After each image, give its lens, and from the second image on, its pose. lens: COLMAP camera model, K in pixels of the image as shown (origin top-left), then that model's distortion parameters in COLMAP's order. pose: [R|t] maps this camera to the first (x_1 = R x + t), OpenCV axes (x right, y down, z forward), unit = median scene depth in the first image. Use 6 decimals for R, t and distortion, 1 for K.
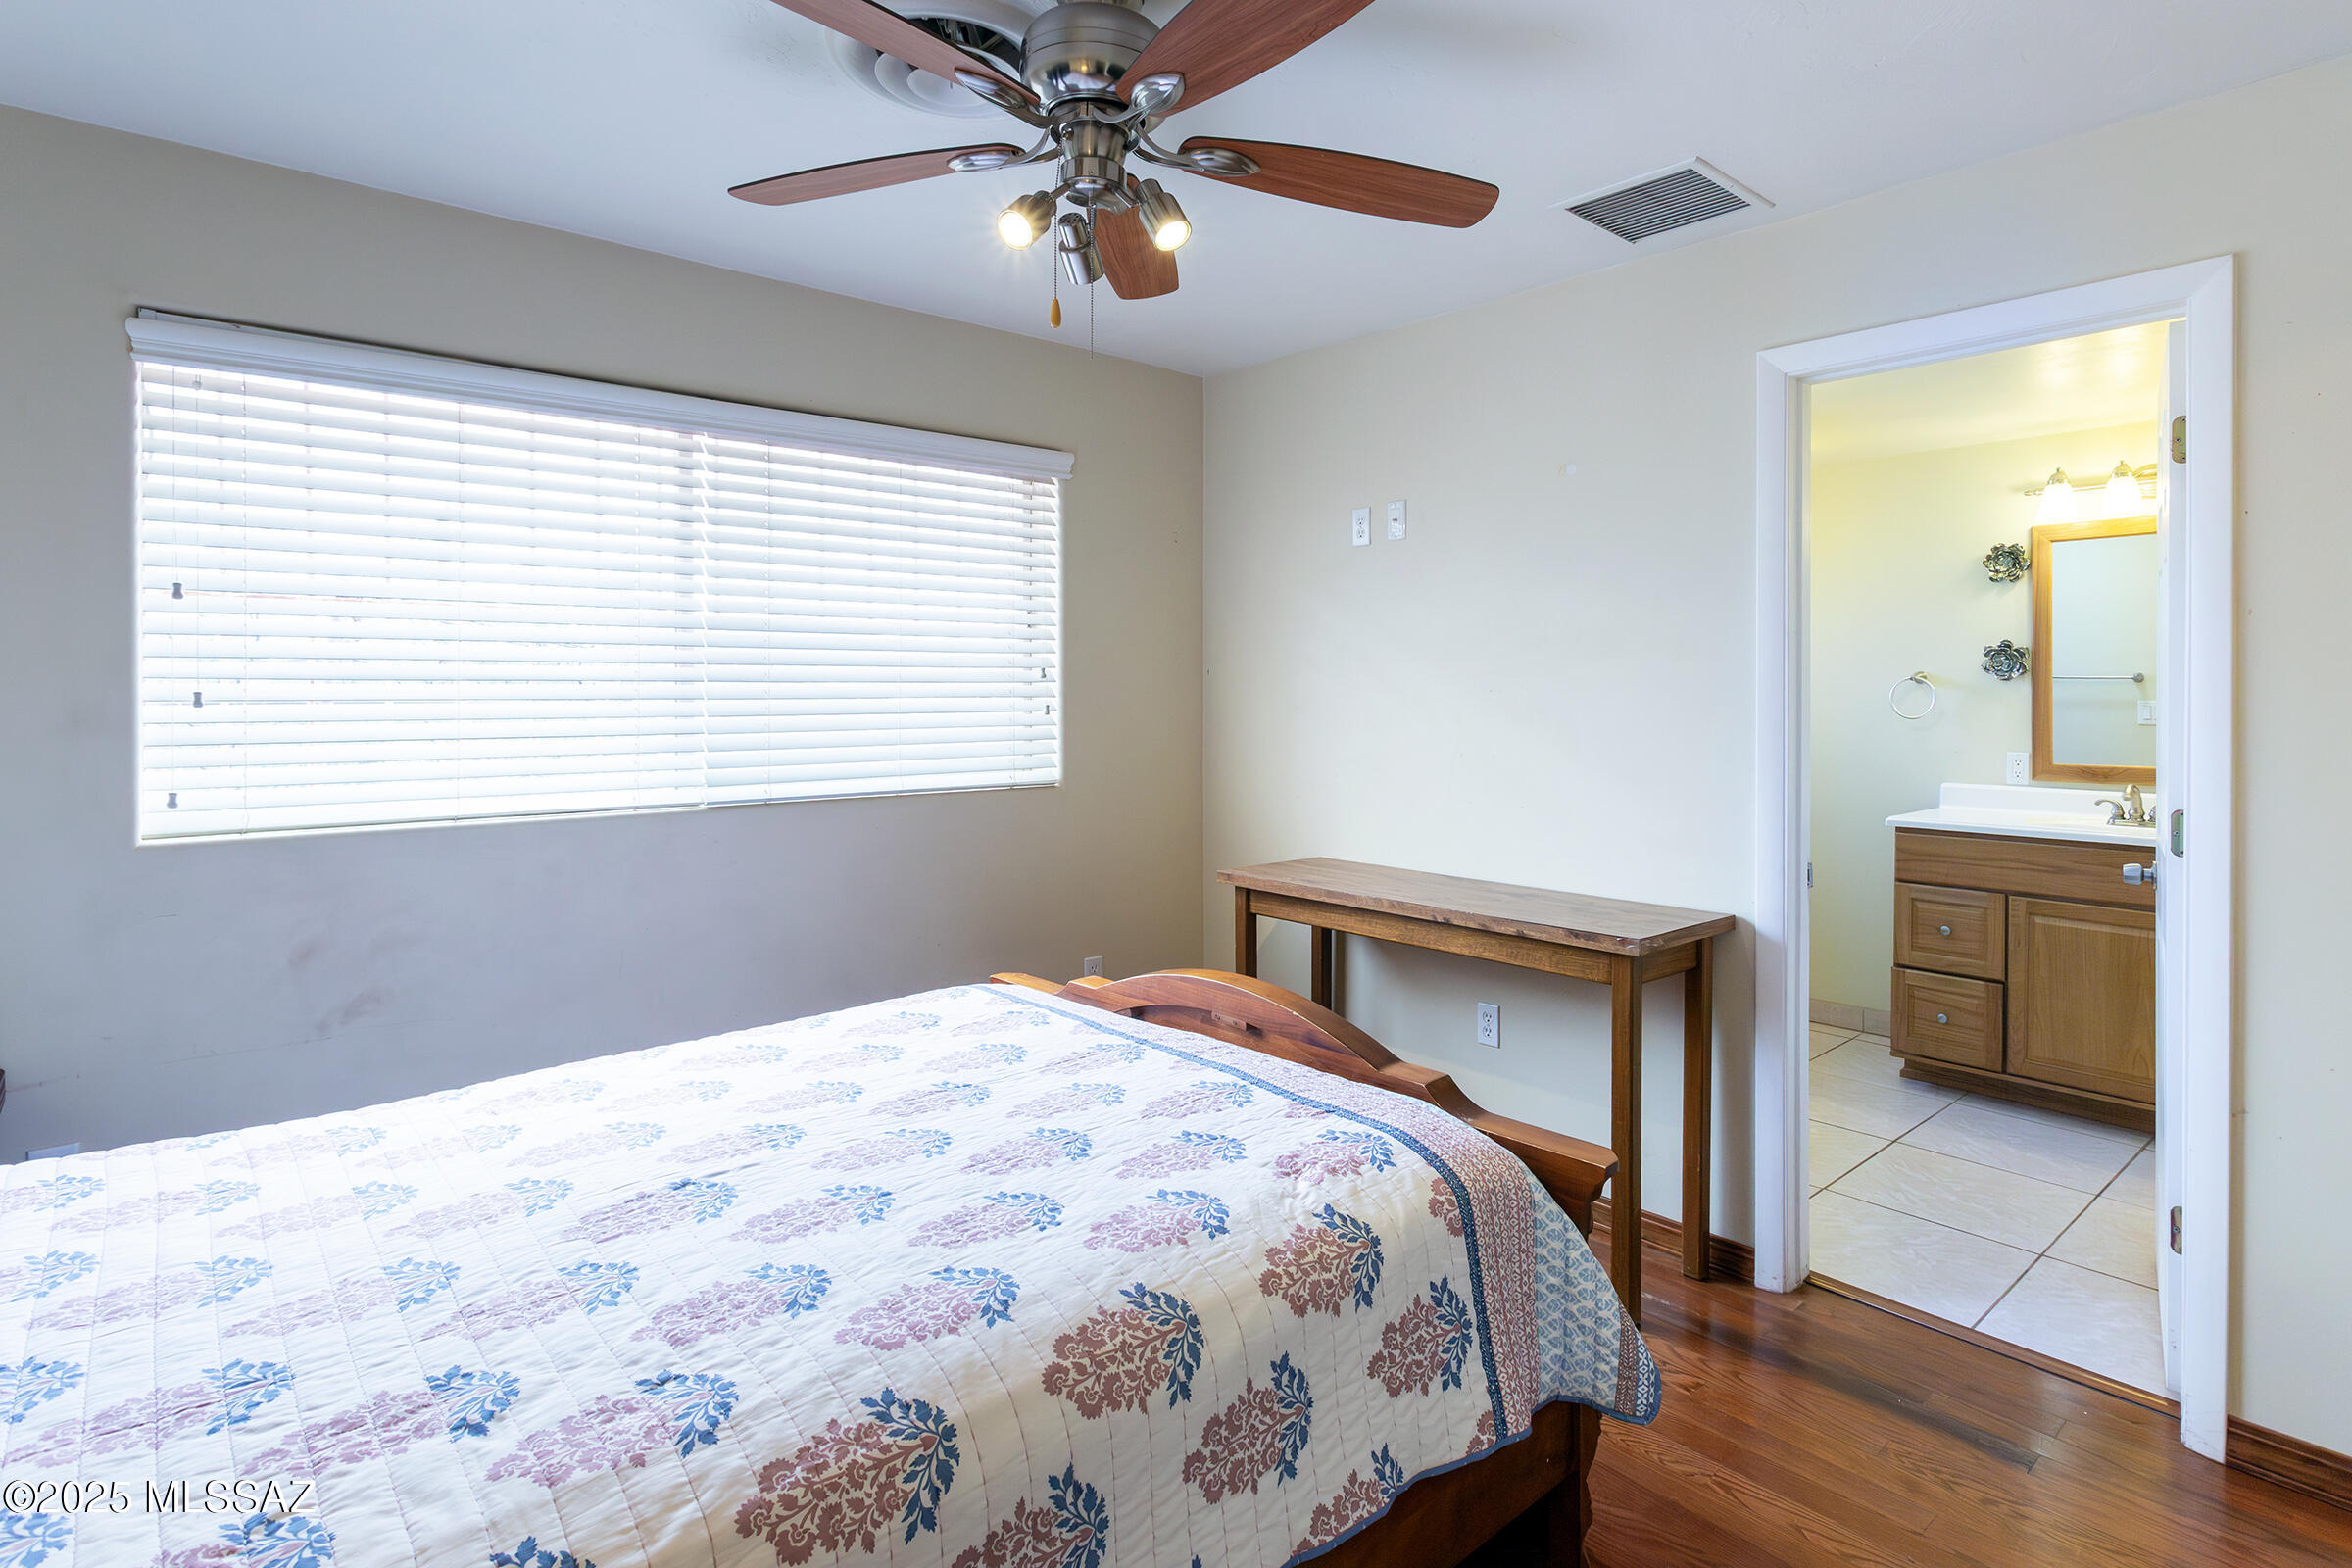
lens RADIAL K [[1170.4, 0, 1181.6], [0, 1170.4, 703.3], [0, 0, 1]] dist [0.000209, 0.000969]
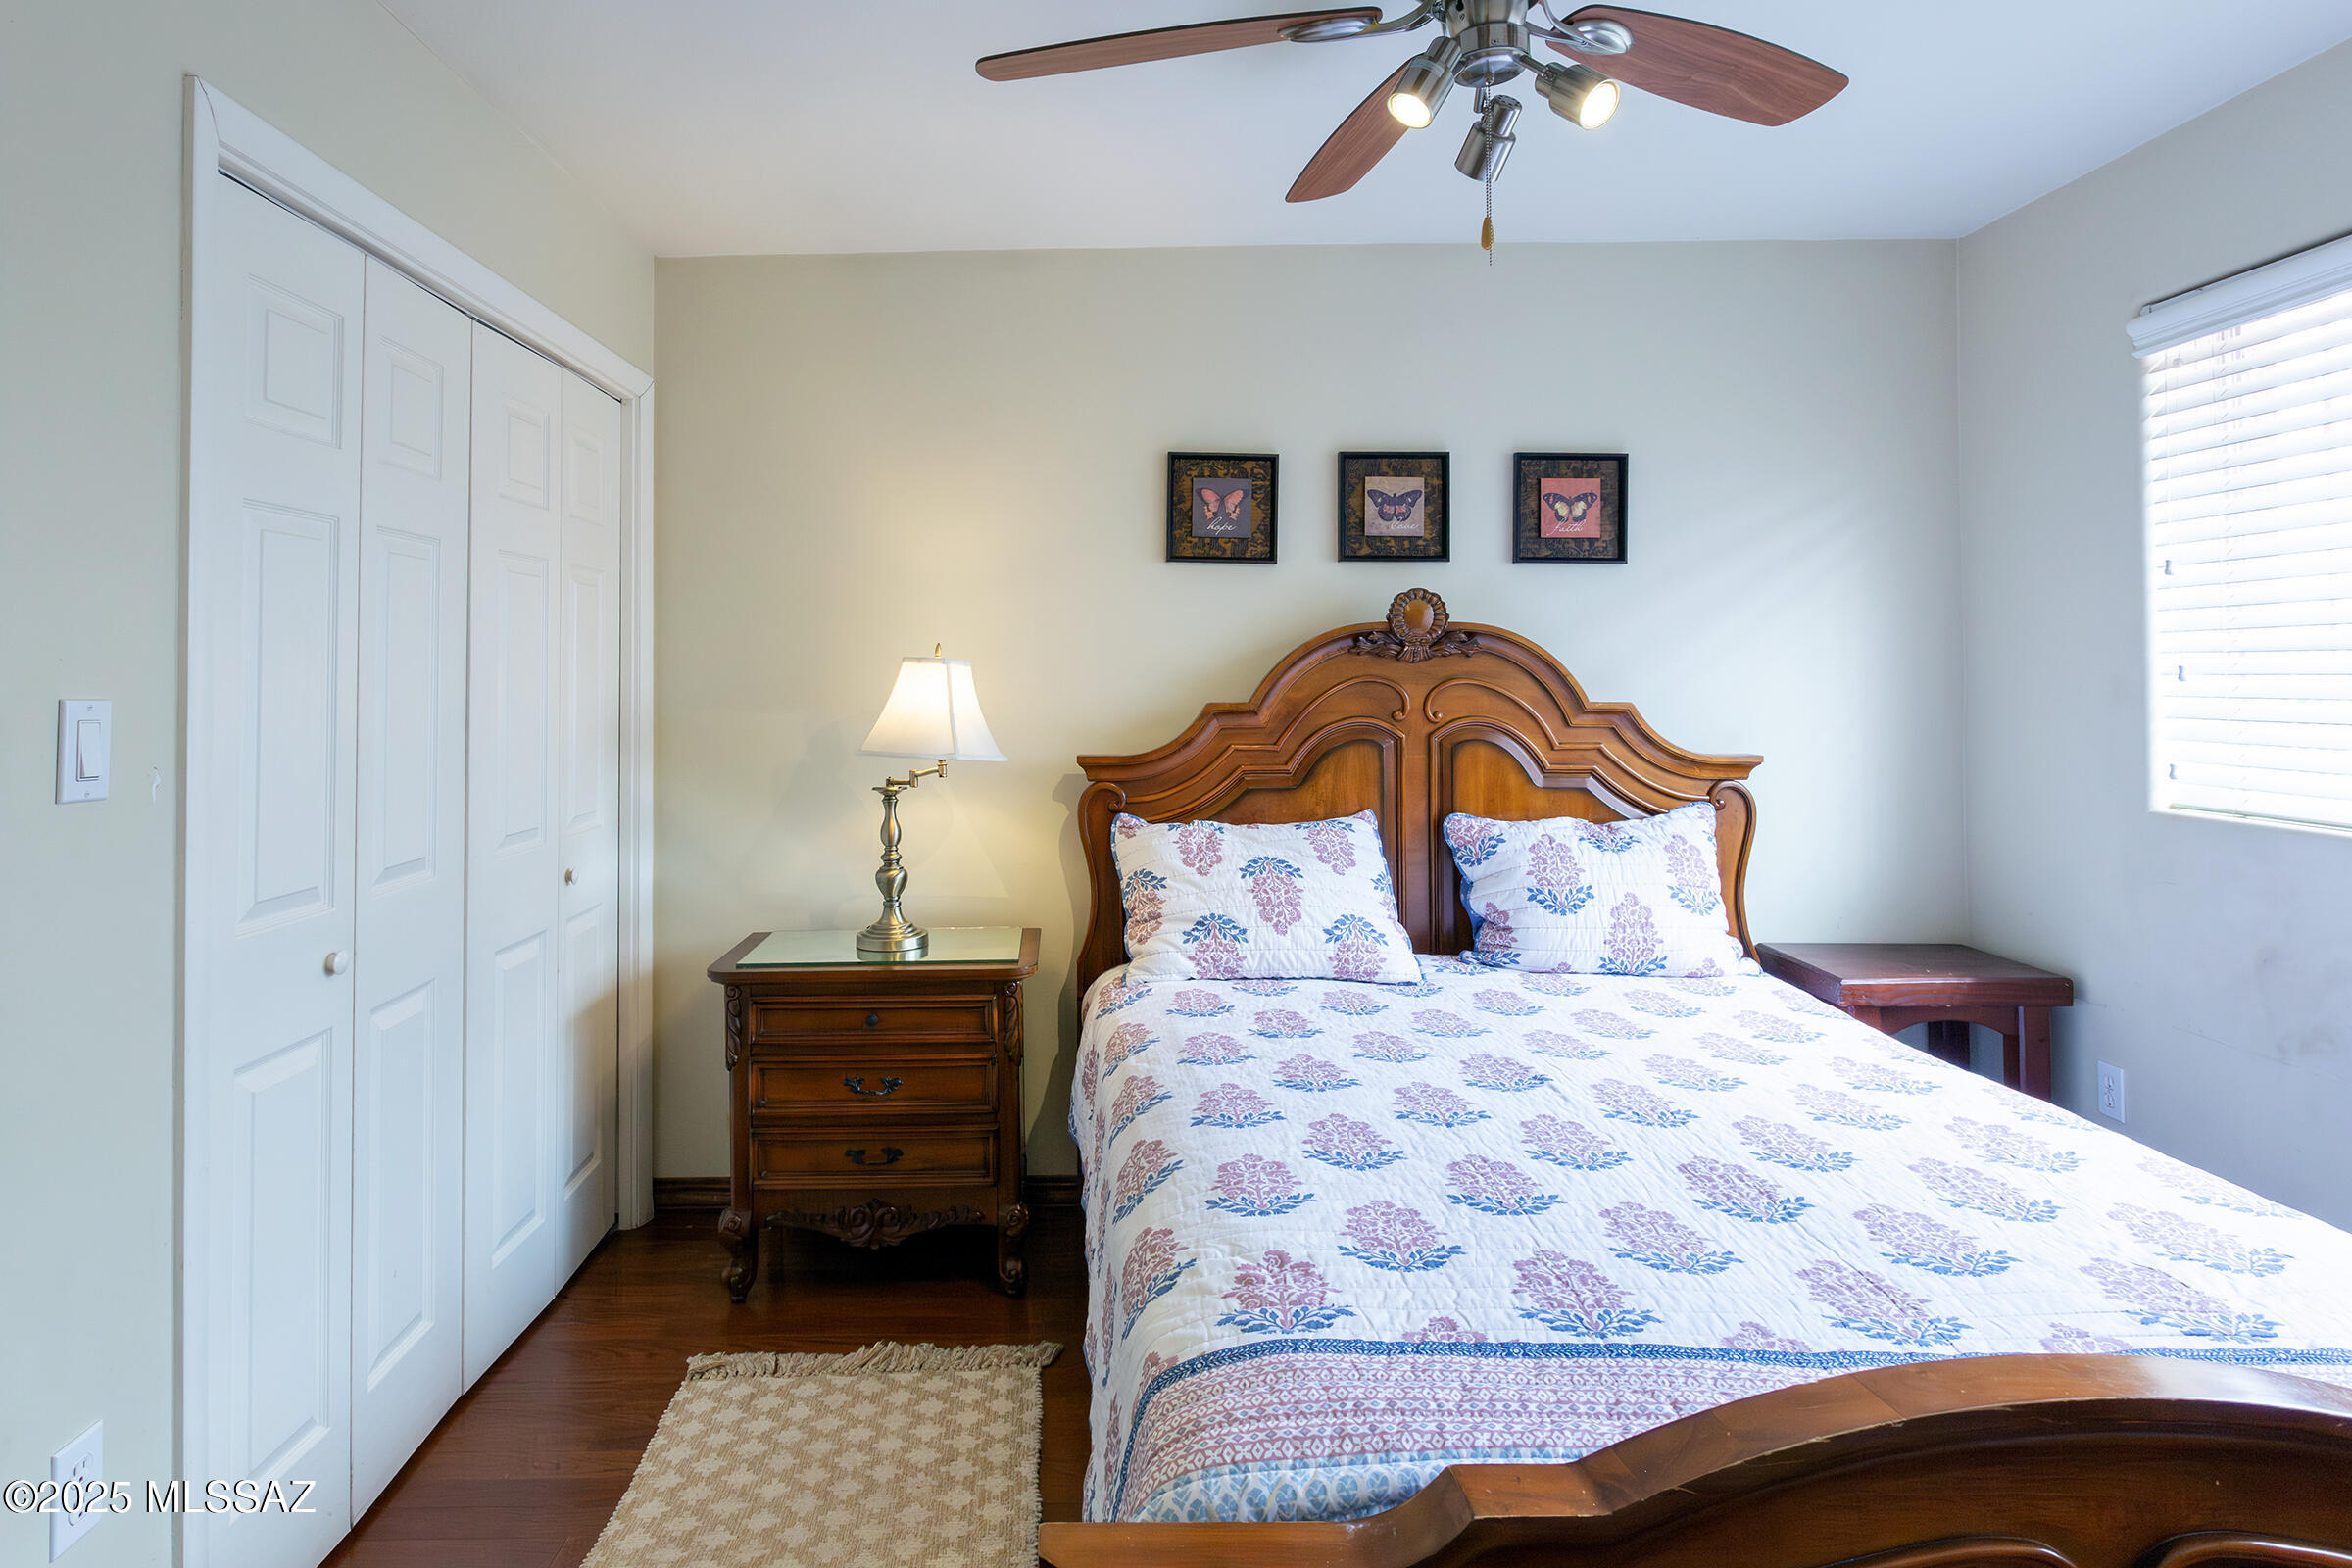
lens RADIAL K [[1234.4, 0, 1175.5], [0, 1234.4, 658.7], [0, 0, 1]] dist [0.001588, 0.001287]
pose [[-0.572844, -0.006874, -0.819636, 0.838092], [-0.003660, 0.999976, -0.005828, -0.010778], [0.819656, -0.000339, -0.572856, 1.437557]]
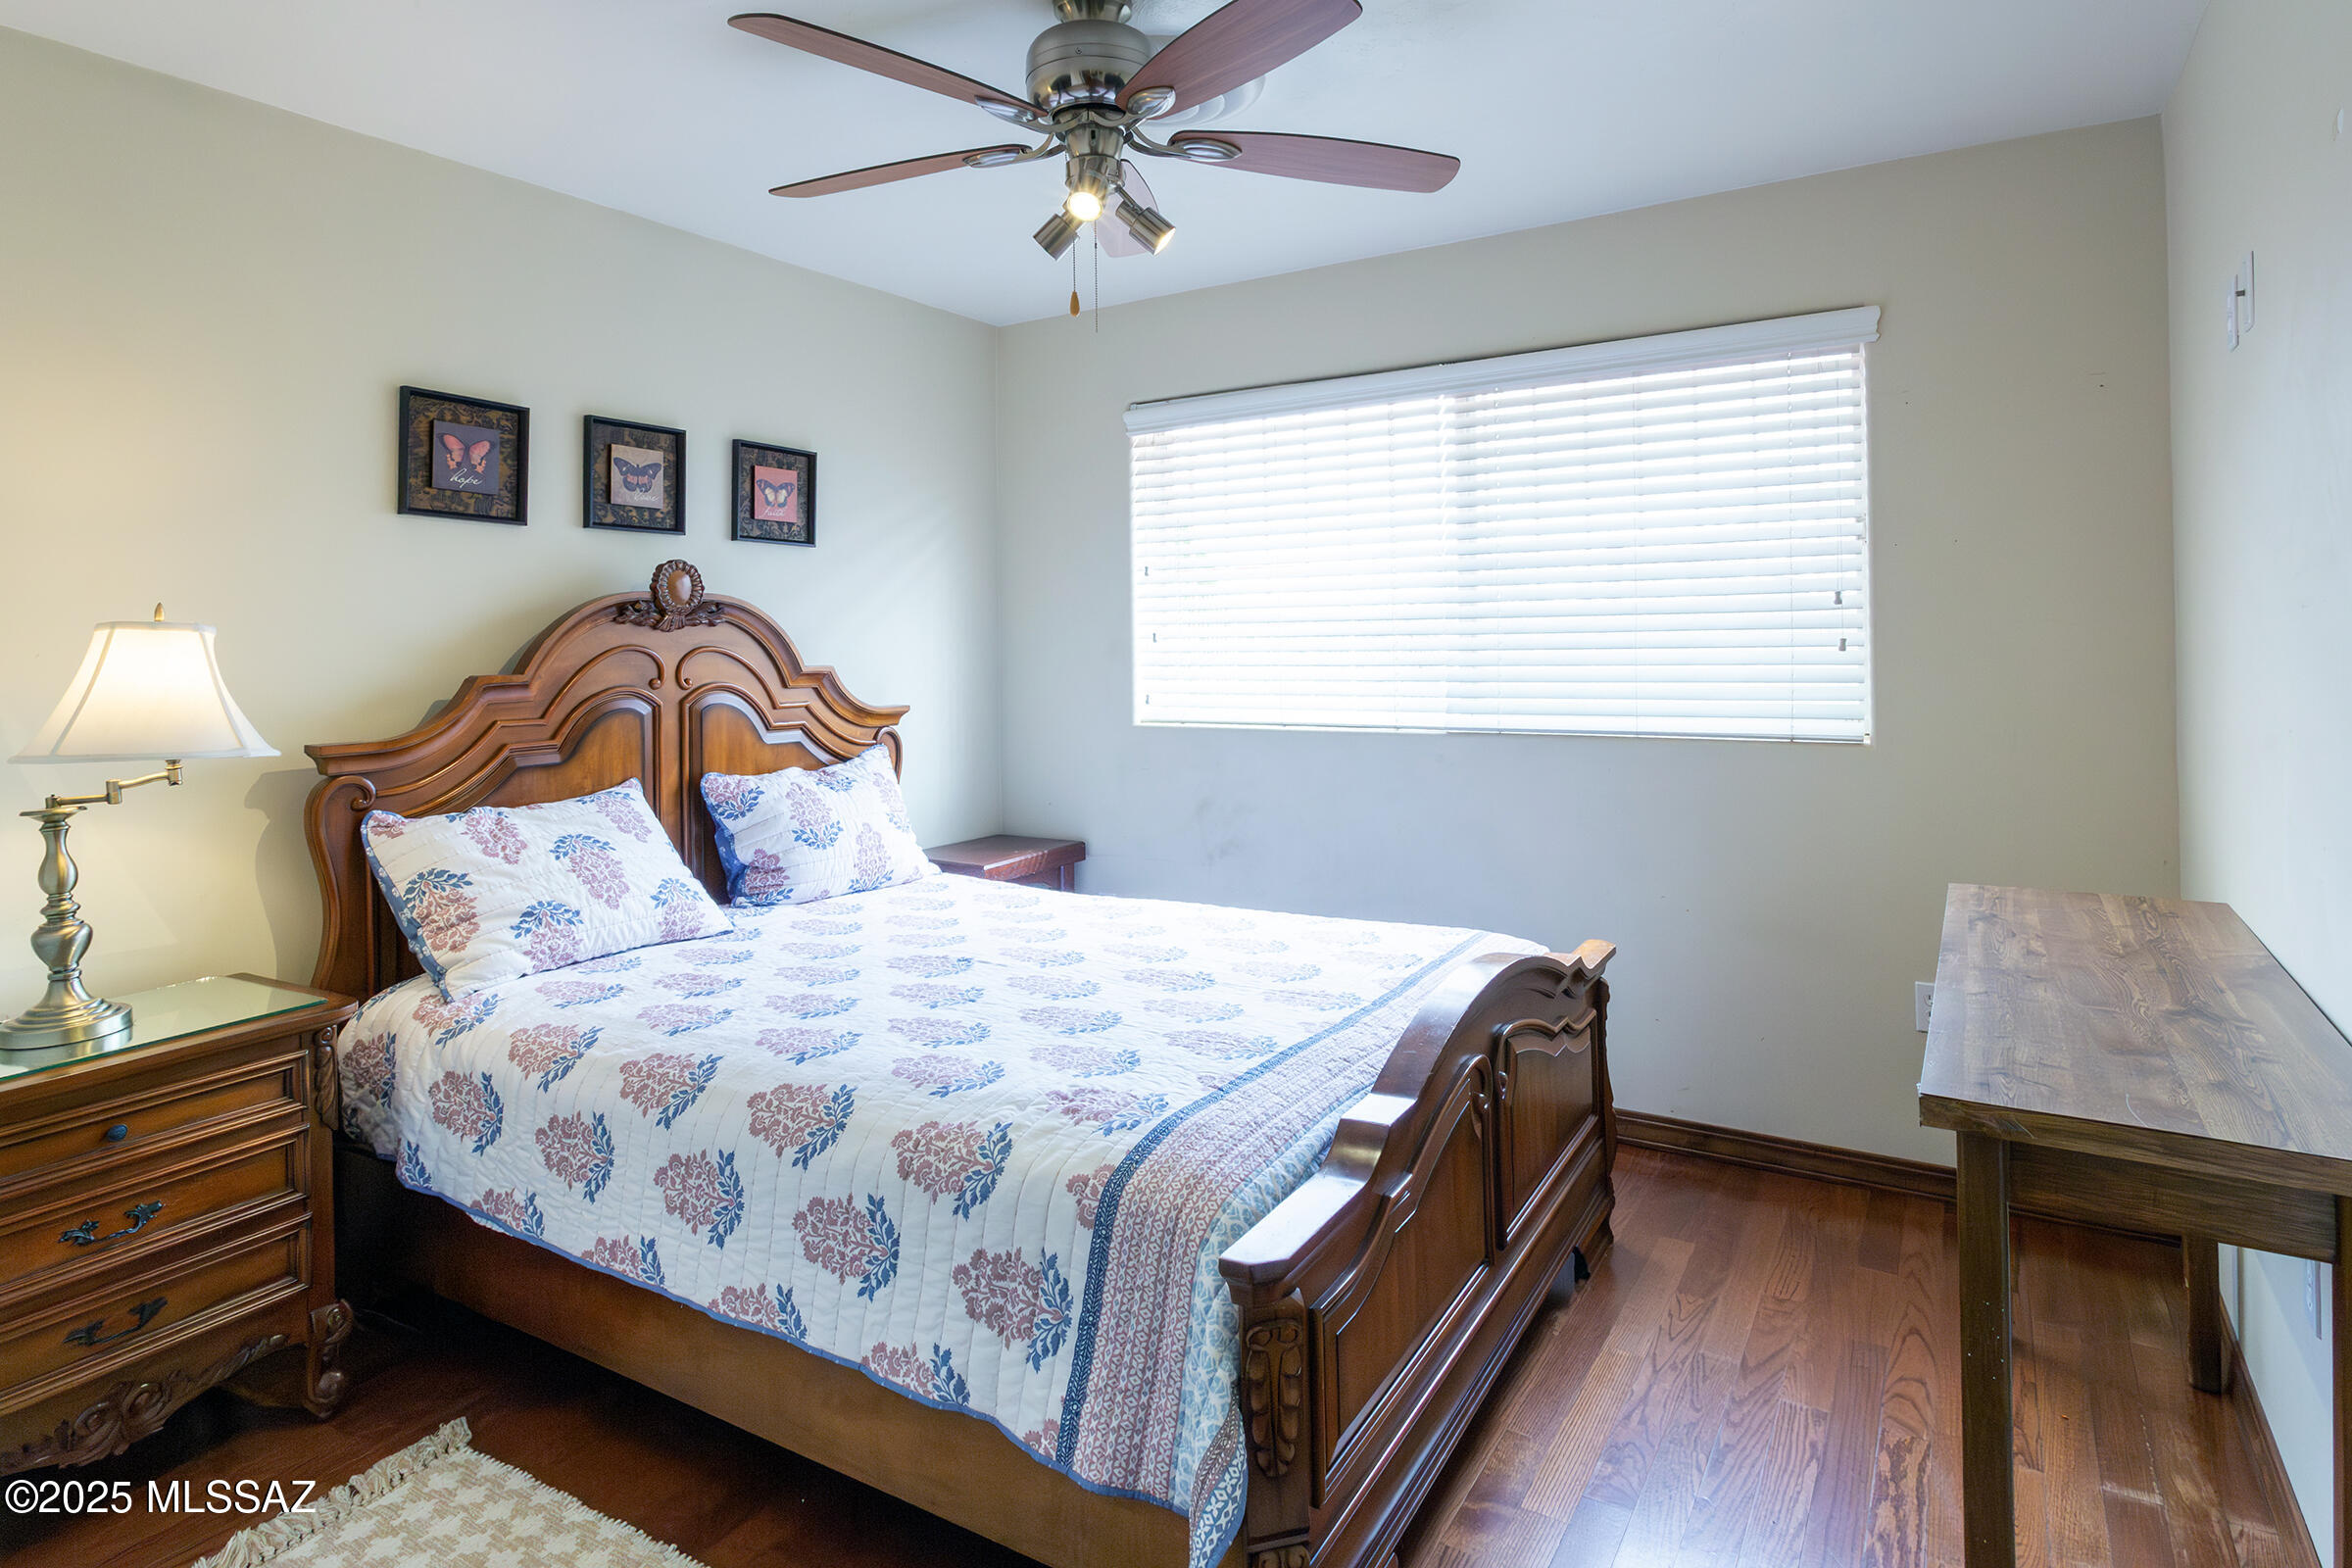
lens RADIAL K [[1169.1, 0, 1168.2], [0, 1169.1, 639.5], [0, 0, 1]] dist [-0.000297, 0.001353]
pose [[0.341572, -0.002914, -0.939851, 1.091825], [0.004910, 0.999987, -0.001316, 0.002375], [0.939843, -0.004165, 0.341582, 0.742831]]
